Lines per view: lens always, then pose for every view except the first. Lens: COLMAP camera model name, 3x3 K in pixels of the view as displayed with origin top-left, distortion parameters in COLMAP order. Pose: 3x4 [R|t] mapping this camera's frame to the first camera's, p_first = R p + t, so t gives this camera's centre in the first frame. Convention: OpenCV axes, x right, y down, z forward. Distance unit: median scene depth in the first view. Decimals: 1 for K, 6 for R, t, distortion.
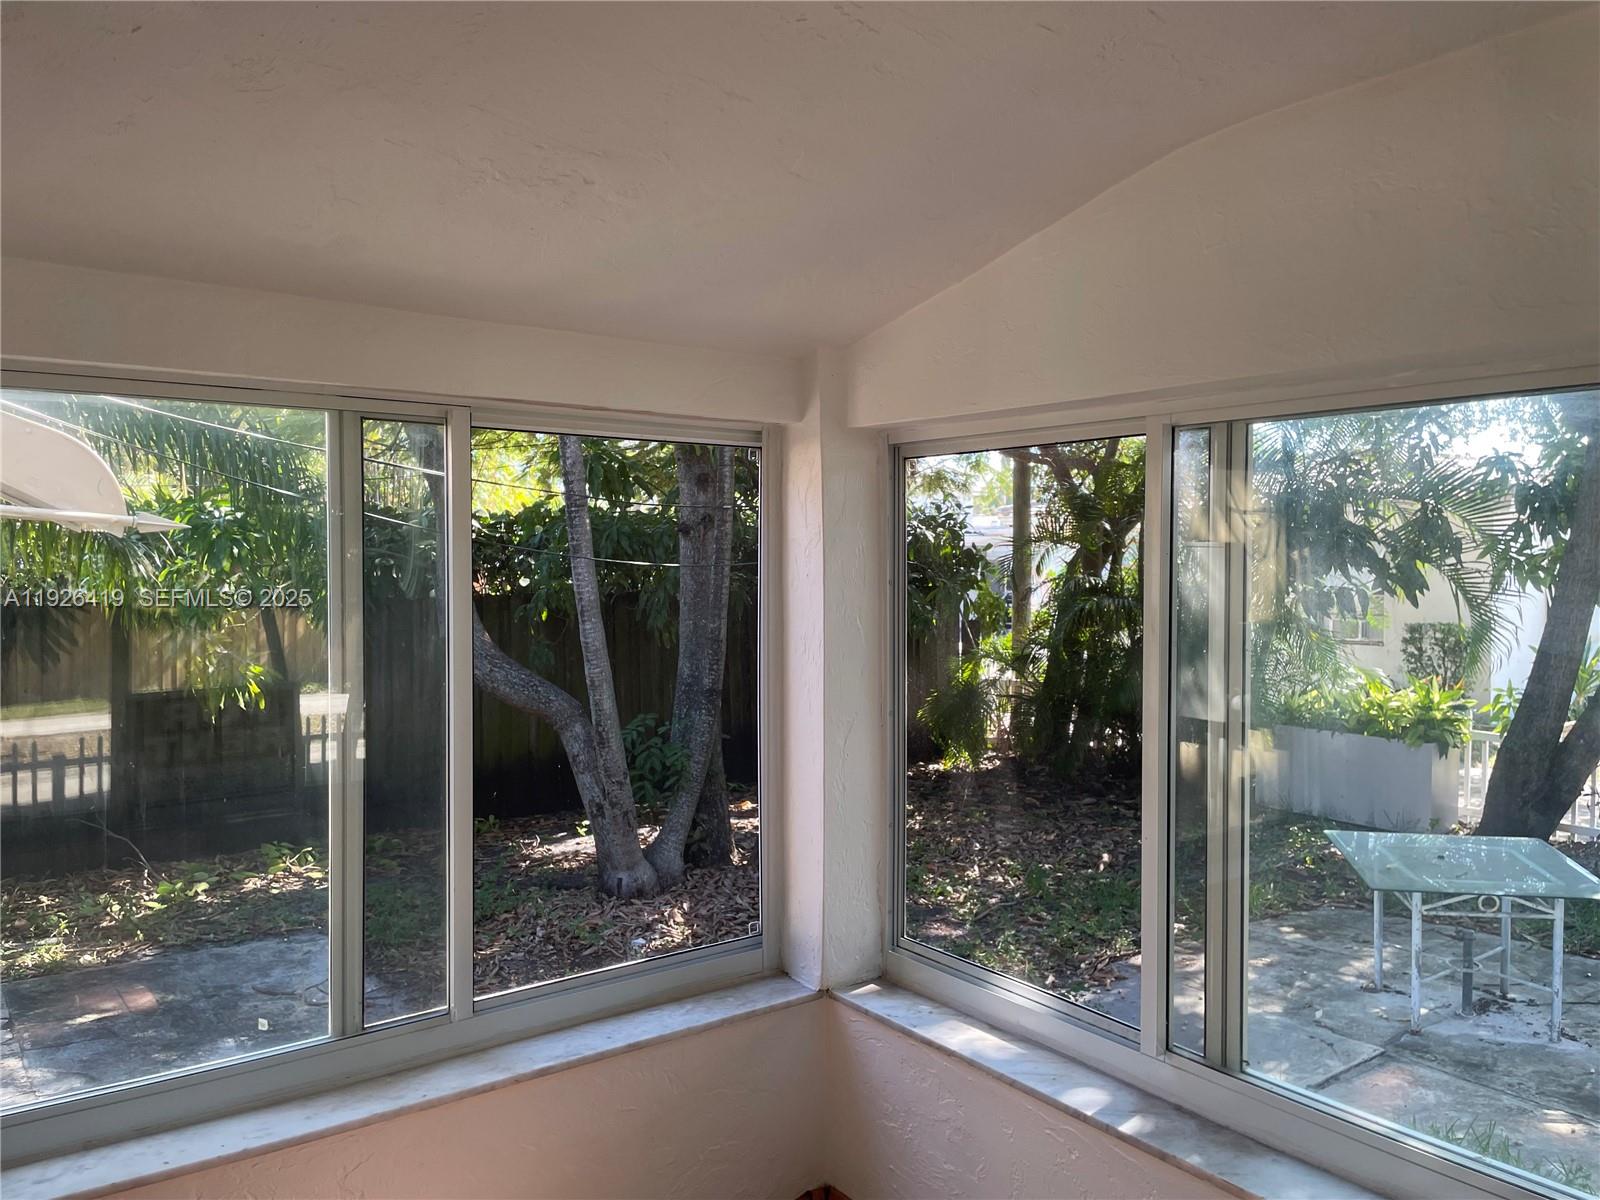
lens RADIAL K [[1223.6, 0, 801.2], [0, 1223.6, 588.6], [0, 0, 1]] dist [0.079993, -0.099822]
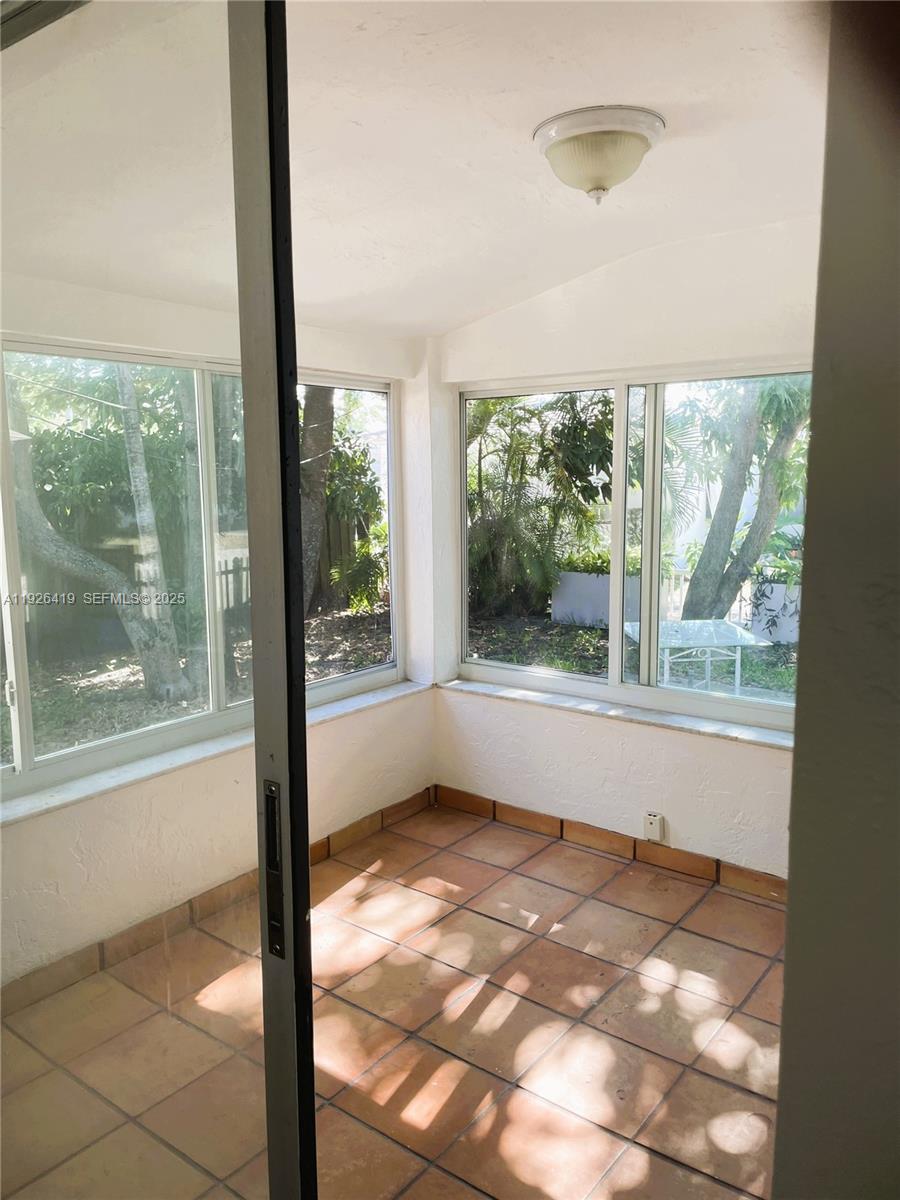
lens RADIAL K [[917.7, 0, 439.6], [0, 917.7, 596.9], [0, 0, 1]] dist [0.079993, -0.099822]
pose [[0.961252, -0.048536, 0.271365, -0.129725], [0.019313, 0.993817, 0.109341, 0.013498], [-0.274994, -0.099864, 0.956245, -0.126838]]
